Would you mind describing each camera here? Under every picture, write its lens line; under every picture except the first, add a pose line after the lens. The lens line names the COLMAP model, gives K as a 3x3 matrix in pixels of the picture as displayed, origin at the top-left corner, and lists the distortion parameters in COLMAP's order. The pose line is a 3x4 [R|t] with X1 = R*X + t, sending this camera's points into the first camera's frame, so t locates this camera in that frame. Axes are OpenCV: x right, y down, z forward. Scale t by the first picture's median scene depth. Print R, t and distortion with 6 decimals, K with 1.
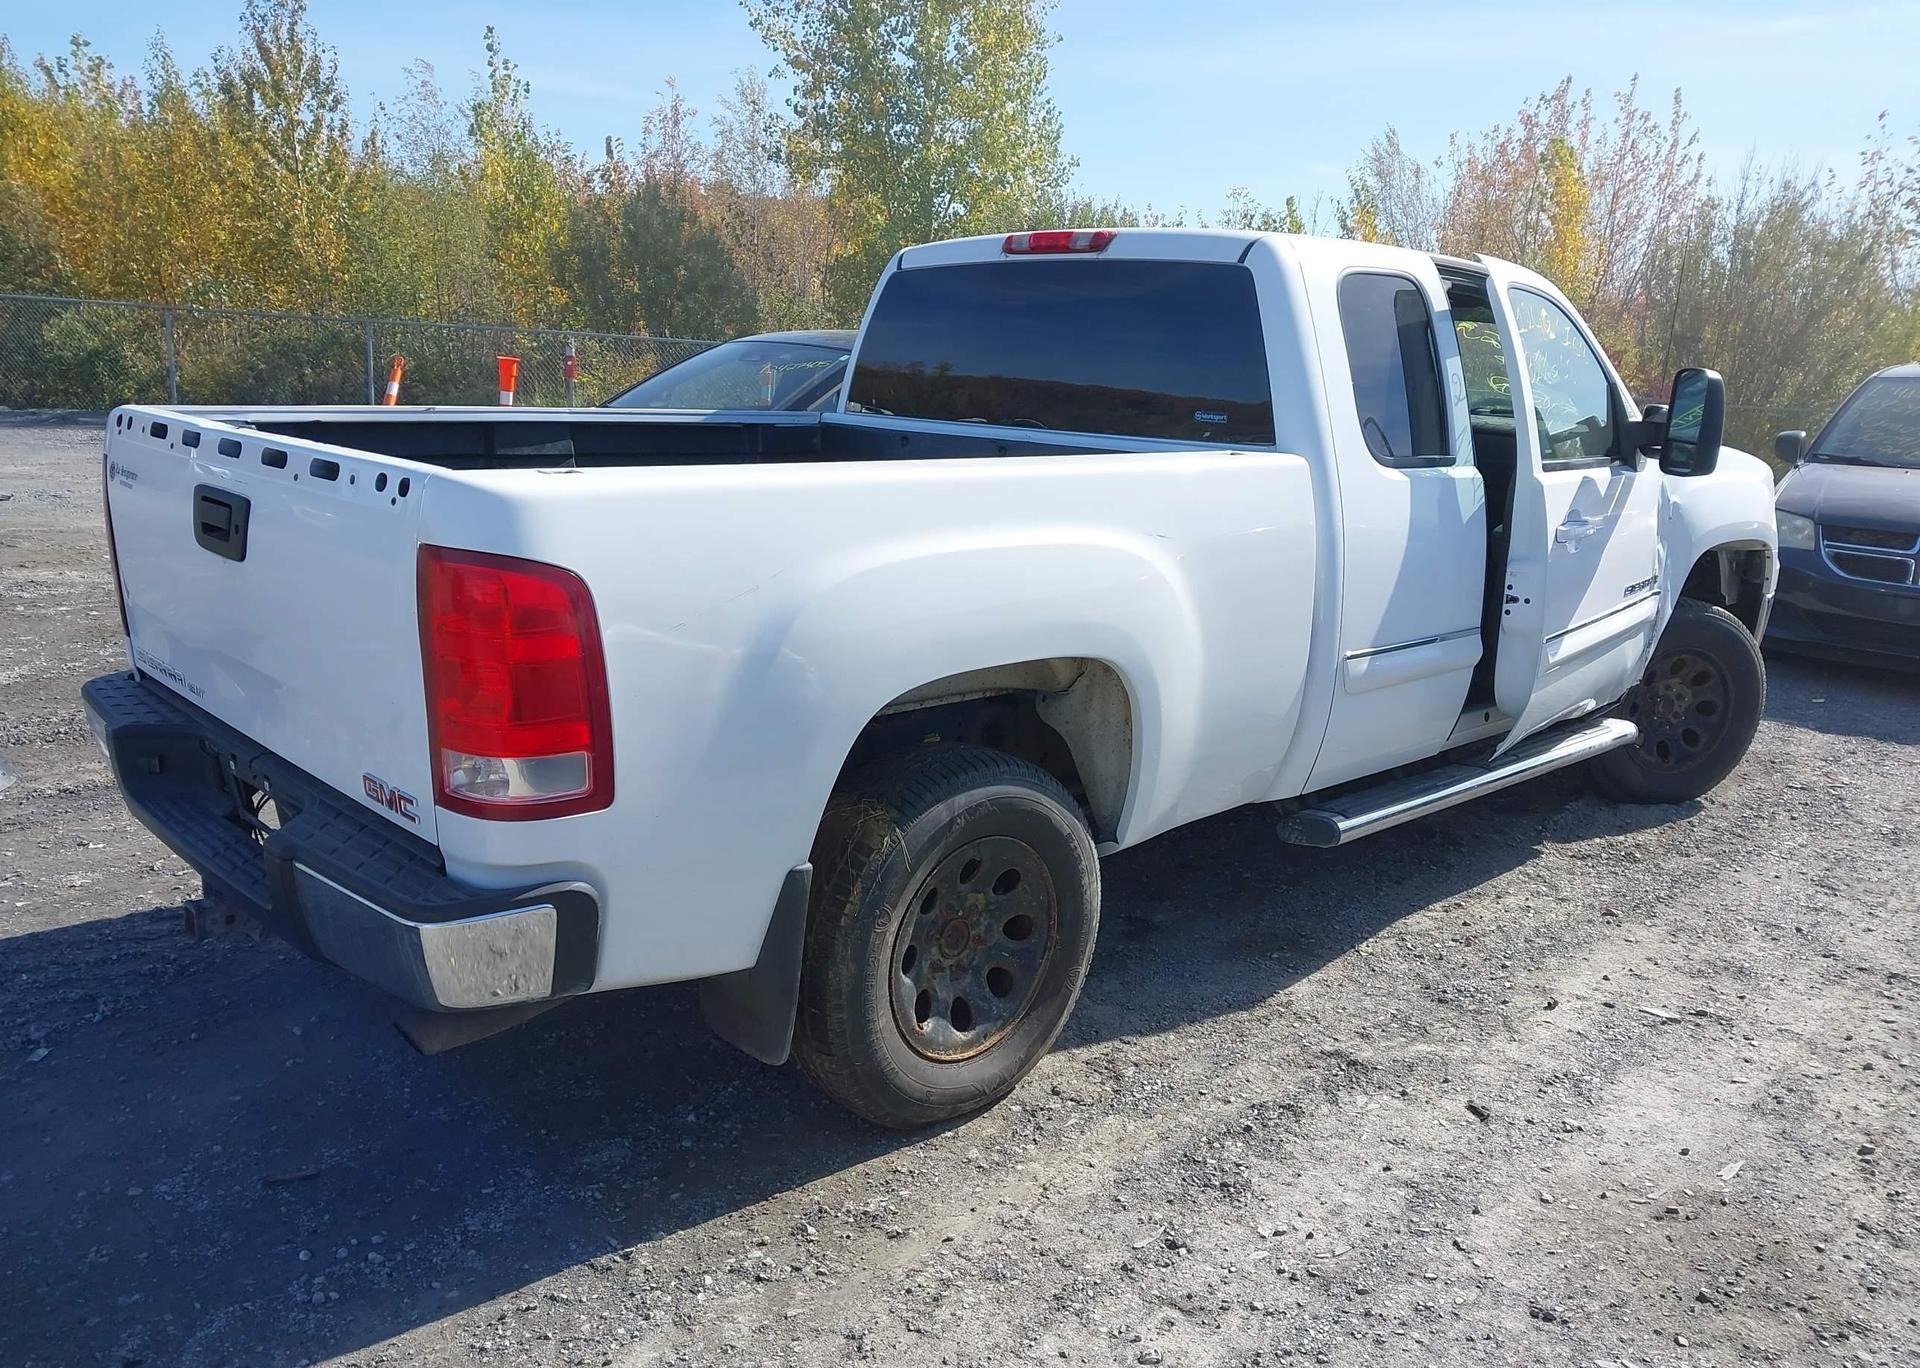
lens RADIAL K [[1508.8, 0, 951.6], [0, 1508.8, 687.6], [0, 0, 1]] dist [0.016726, -0.009932]
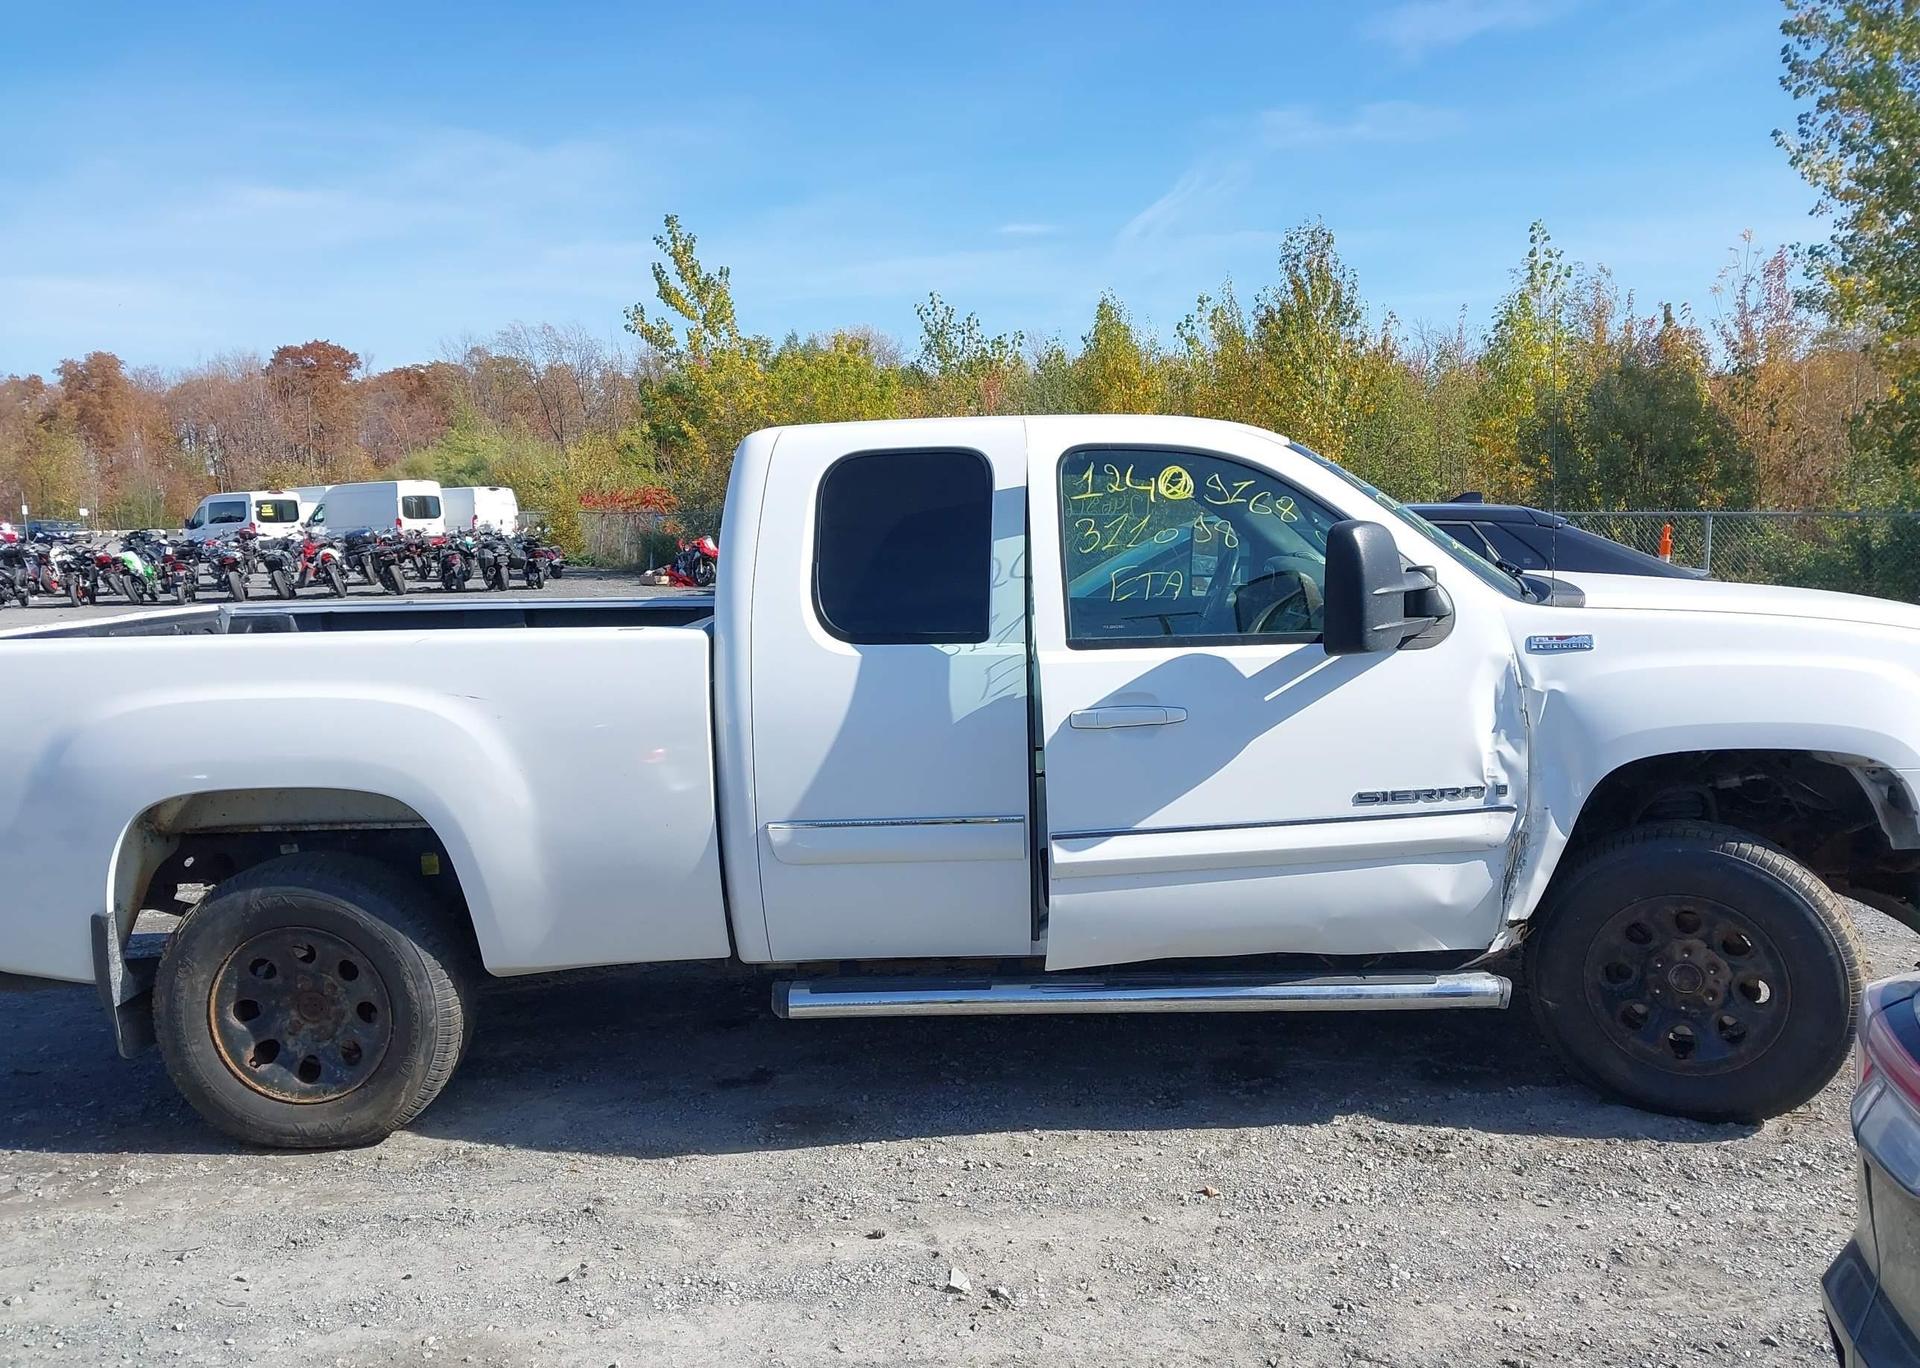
lens RADIAL K [[1508.8, 0, 945.1], [0, 1508.8, 683.1], [0, 0, 1]] dist [0.016726, -0.009932]
pose [[0.716980, 0.018382, -0.696851, 1.054580], [-0.102871, 0.991498, -0.079688, -0.048018], [0.689462, 0.128820, 0.712775, 0.348334]]
